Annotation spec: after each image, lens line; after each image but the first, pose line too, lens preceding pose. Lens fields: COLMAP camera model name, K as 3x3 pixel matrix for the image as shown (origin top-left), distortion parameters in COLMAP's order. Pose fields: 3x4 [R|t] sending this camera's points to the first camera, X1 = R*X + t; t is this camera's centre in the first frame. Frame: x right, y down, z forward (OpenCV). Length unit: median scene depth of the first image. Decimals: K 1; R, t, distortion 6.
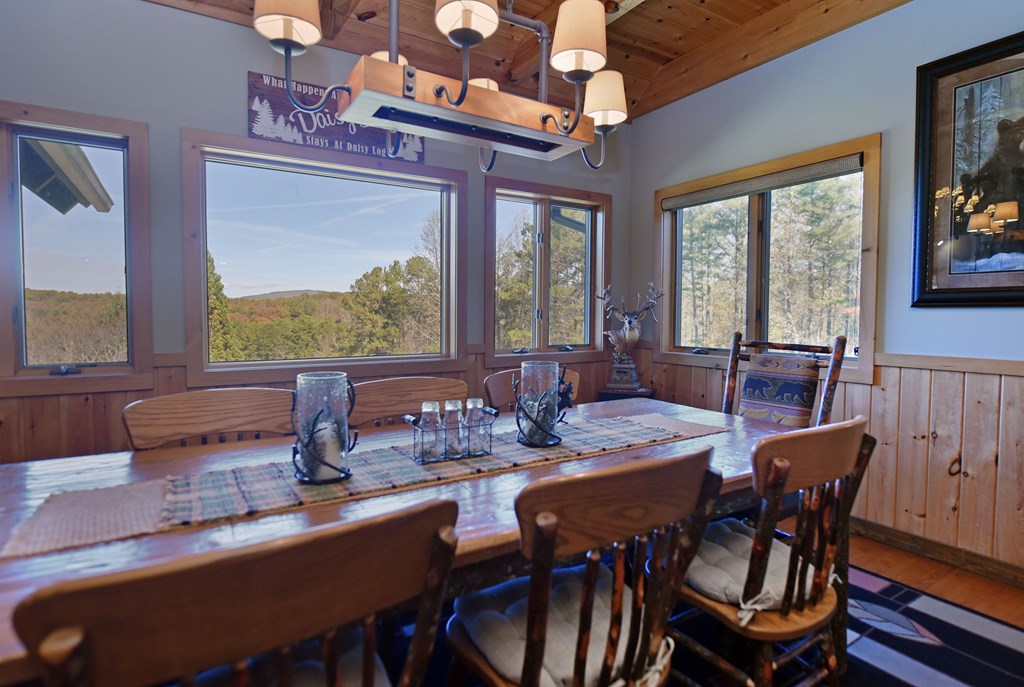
lens RADIAL K [[539.0, 0, 510.5], [0, 539.0, 337.9], [0, 0, 1]] dist [-0.000446, 0.000995]
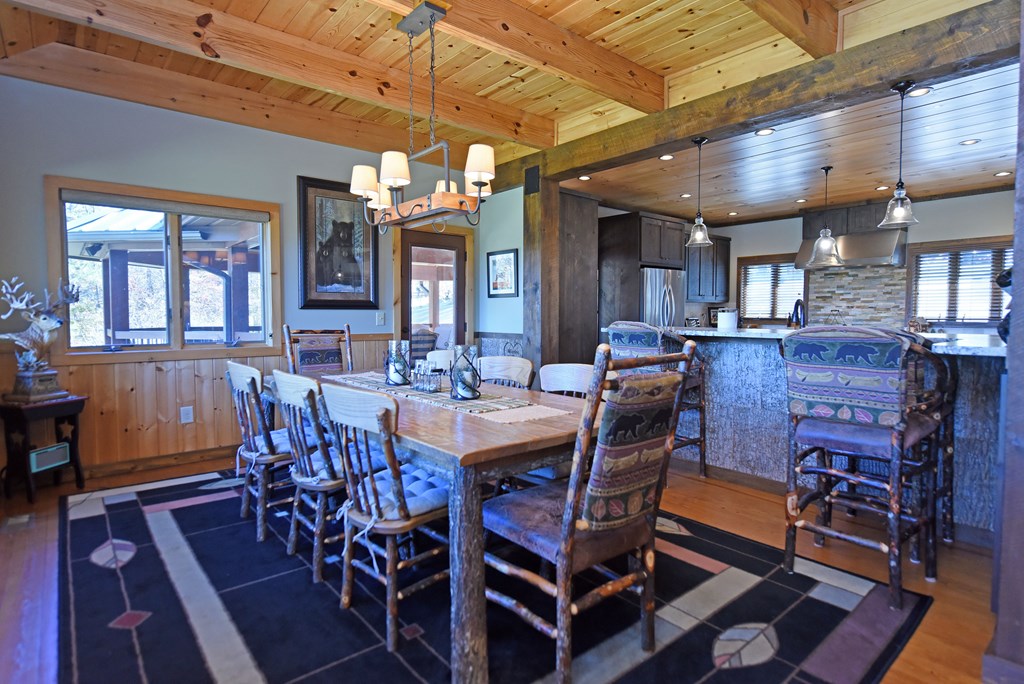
lens RADIAL K [[539.0, 0, 513.3], [0, 539.0, 340.1], [0, 0, 1]] dist [-0.000446, 0.000995]
pose [[-0.150790, -0.049900, 0.987306, -1.174401], [0.042705, 0.997464, 0.056935, -0.027526], [-0.987643, 0.050748, -0.148277, 0.597069]]
